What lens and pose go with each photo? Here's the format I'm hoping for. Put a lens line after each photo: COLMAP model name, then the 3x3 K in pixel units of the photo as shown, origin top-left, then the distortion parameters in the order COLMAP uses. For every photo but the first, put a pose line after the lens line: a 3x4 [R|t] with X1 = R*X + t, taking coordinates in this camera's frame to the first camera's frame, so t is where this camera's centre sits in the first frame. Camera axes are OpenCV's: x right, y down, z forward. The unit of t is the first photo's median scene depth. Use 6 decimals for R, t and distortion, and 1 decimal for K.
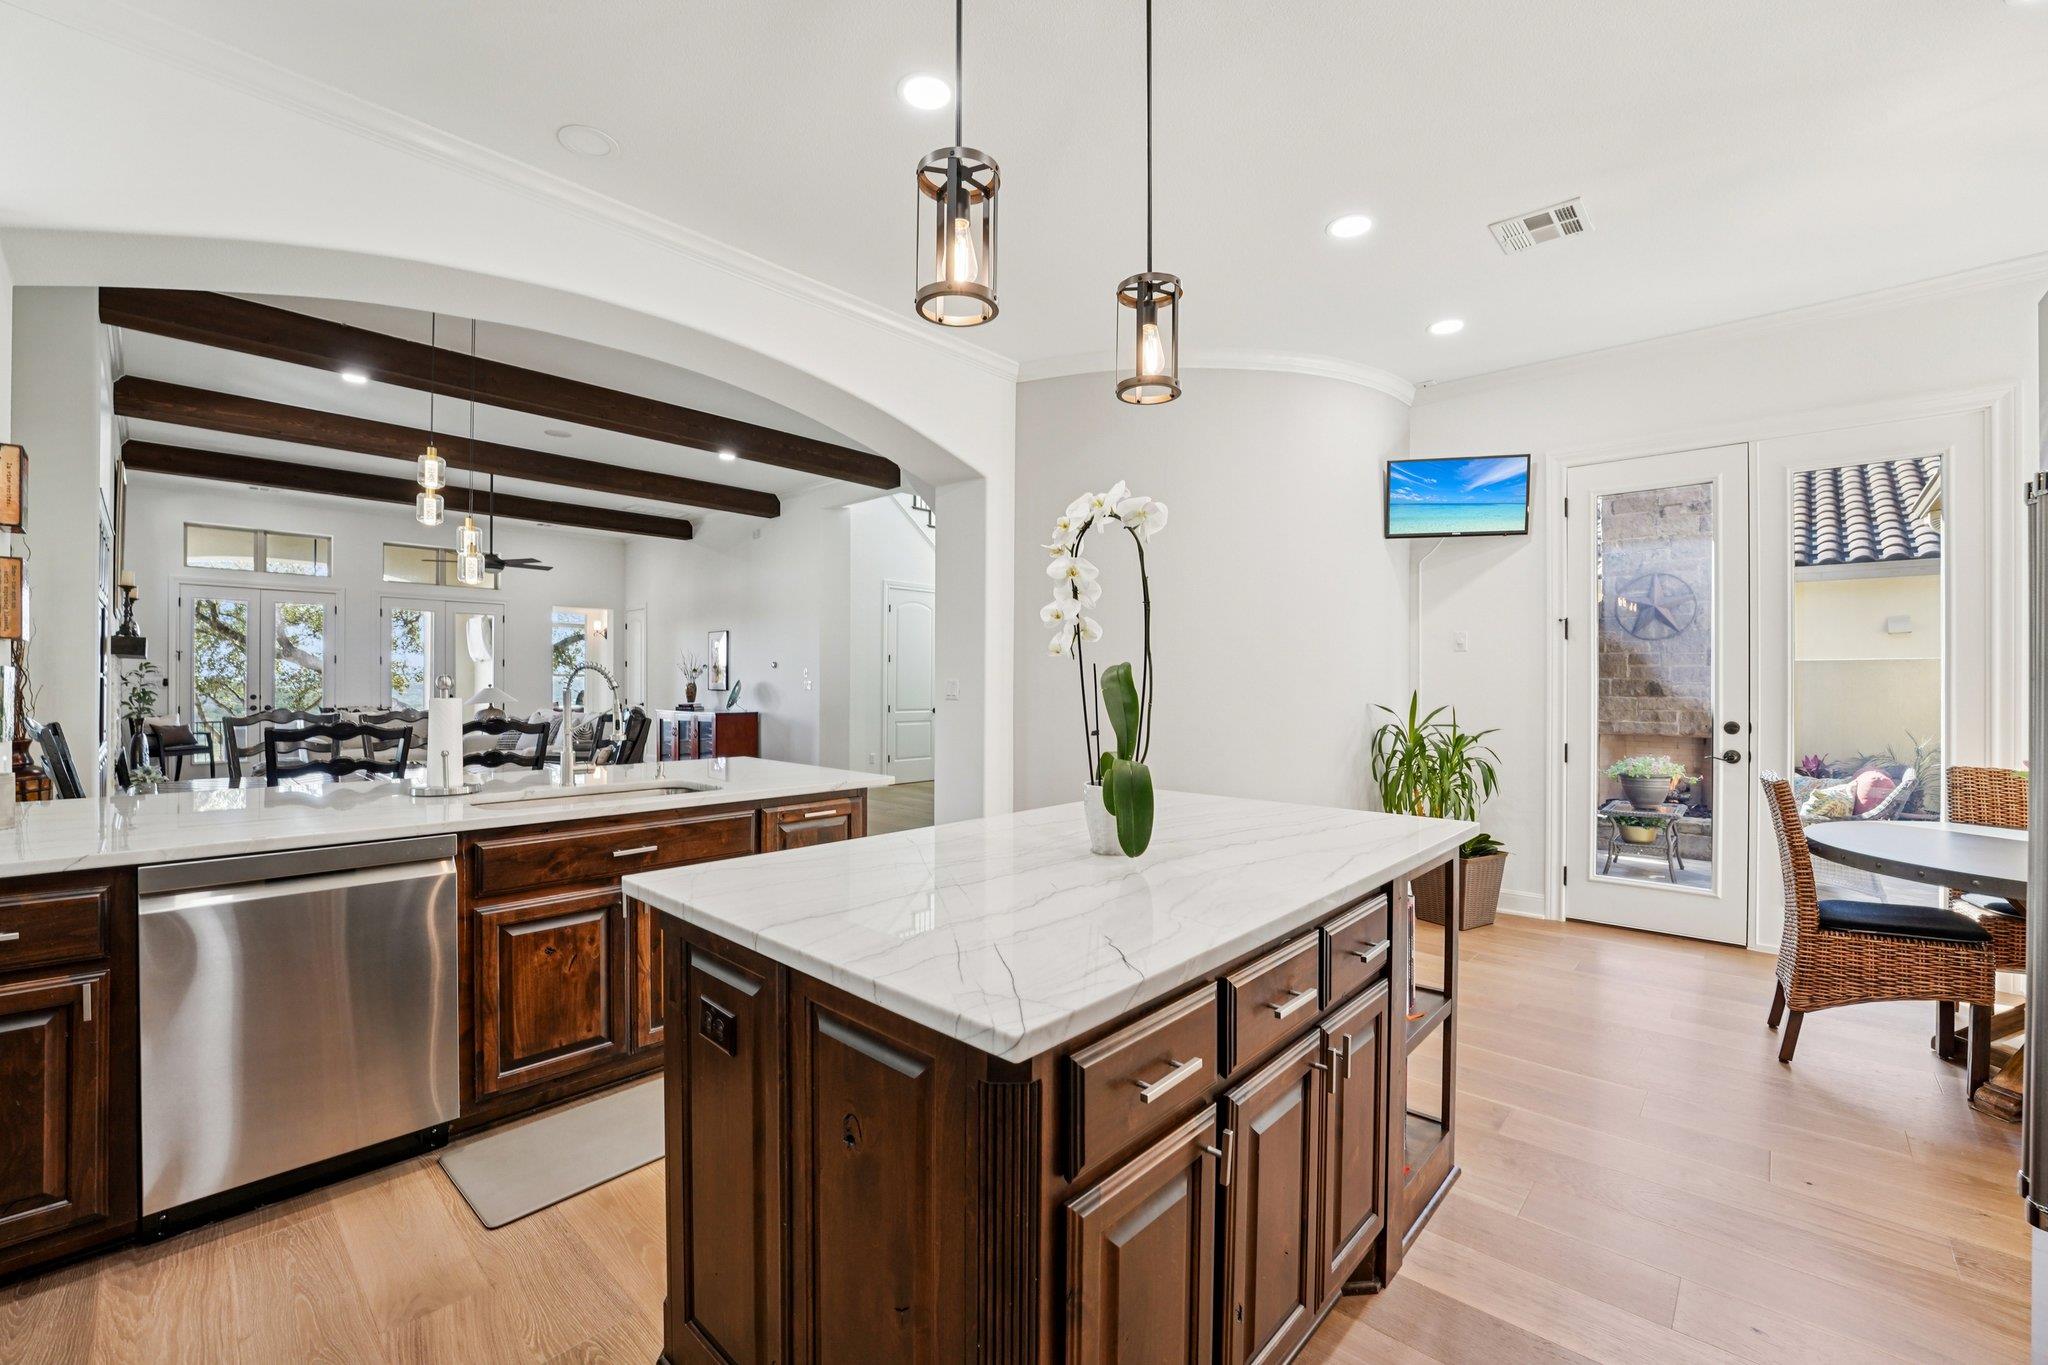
lens RADIAL K [[834.4, 0, 1024.0], [0, 834.4, 682.5], [0, 0, 1]] dist [-0.000845, -0.000245]
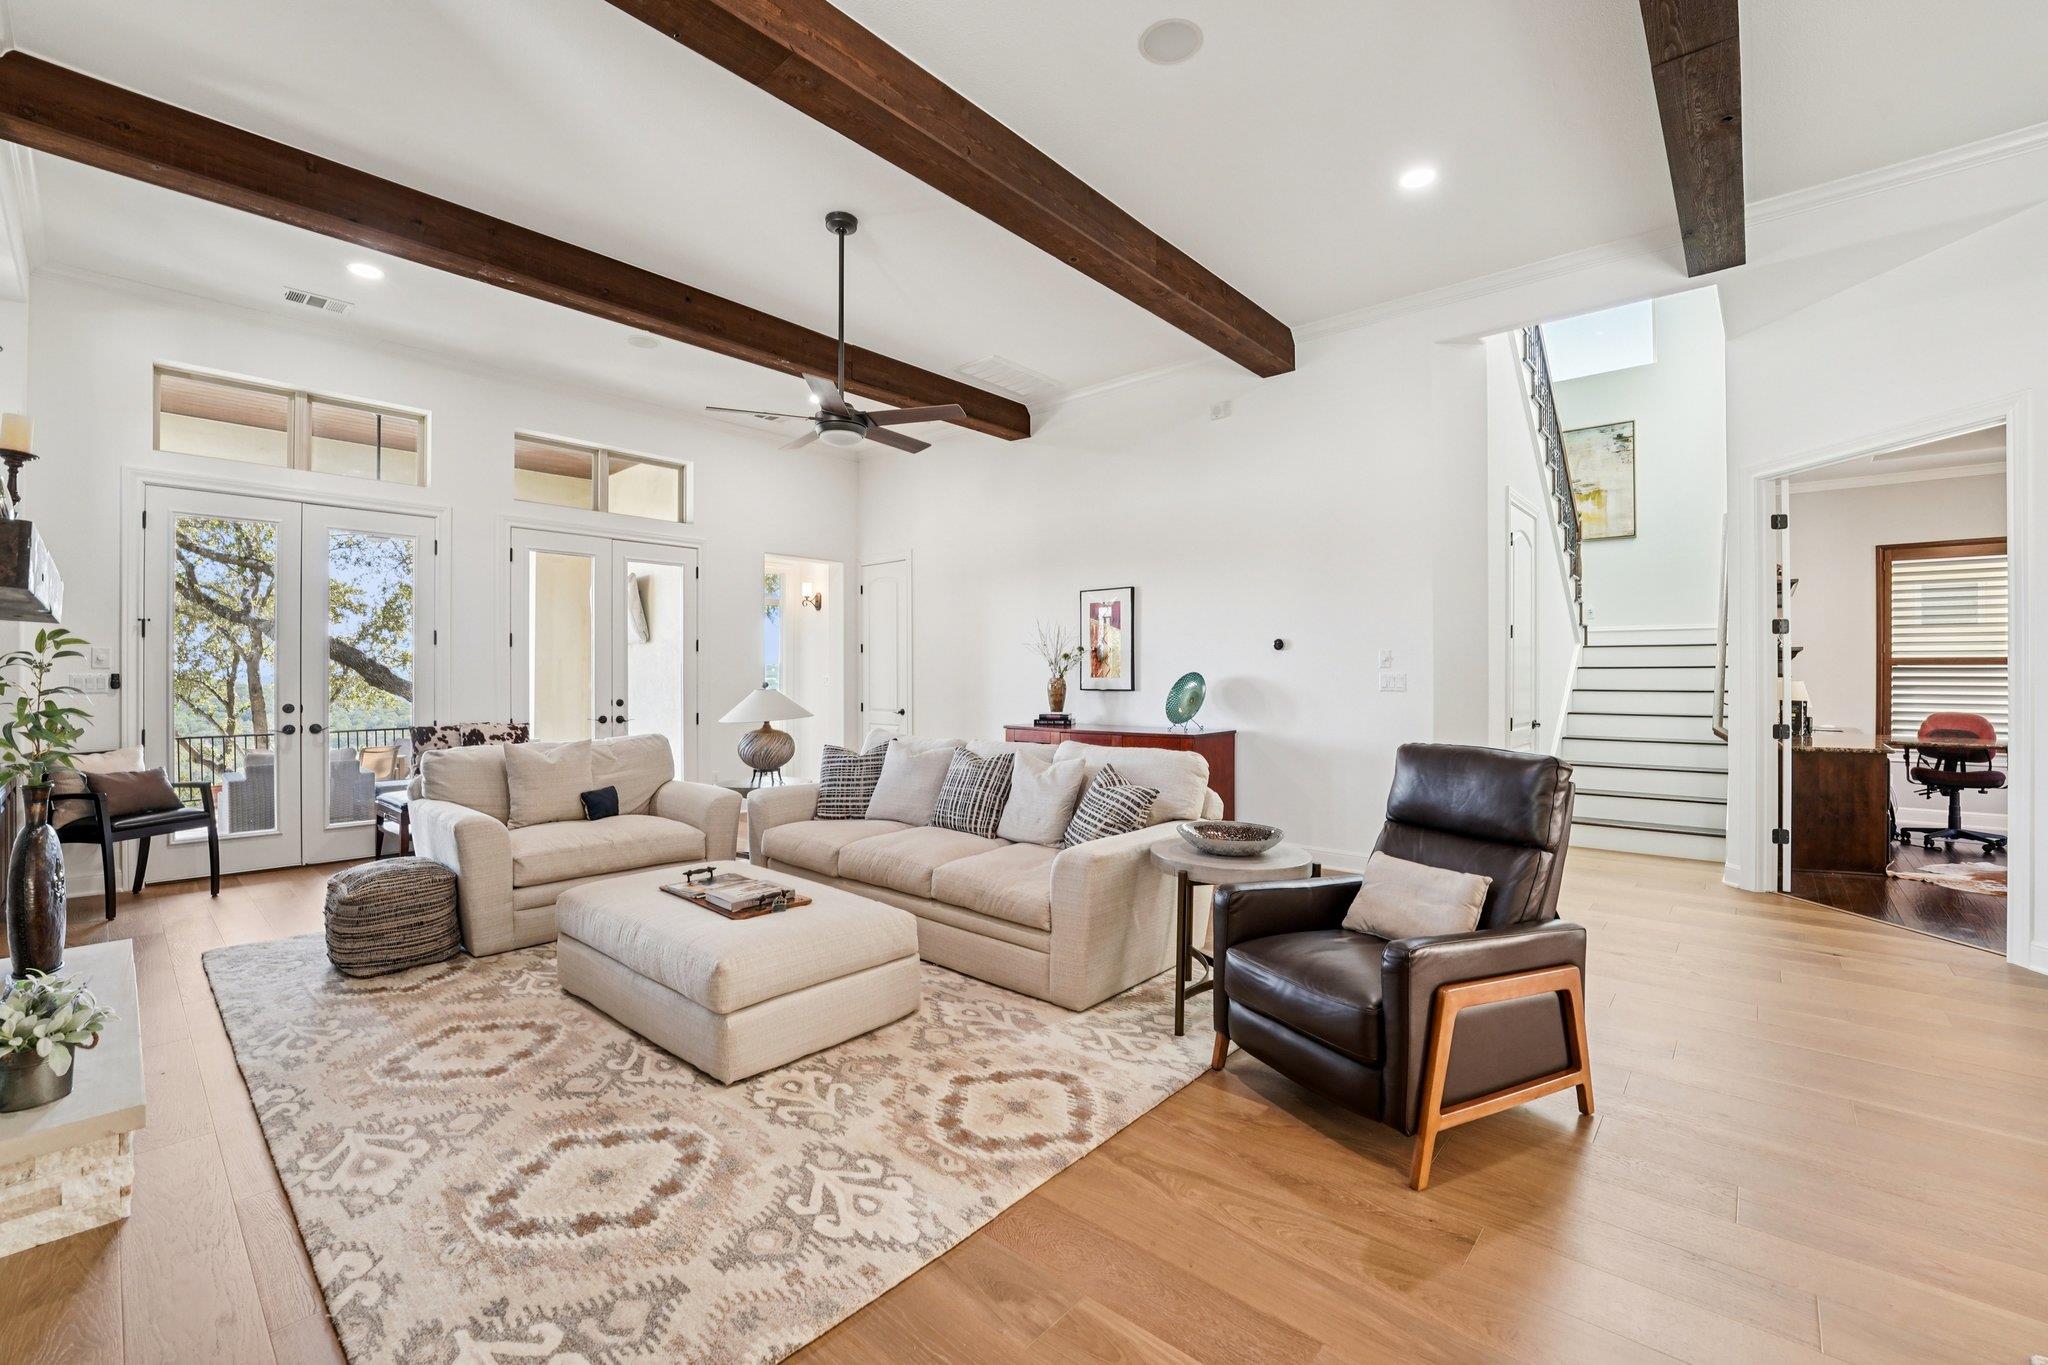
lens RADIAL K [[839.8, 0, 1020.3], [0, 839.8, 670.7], [0, 0, 1]] dist [0.000319, 0.000100]
pose [[0.999818, -0.003443, 0.018750, -0.484414], [0.003540, 0.999981, -0.005106, -0.002013], [-0.018732, 0.005171, 0.999811, 0.473740]]
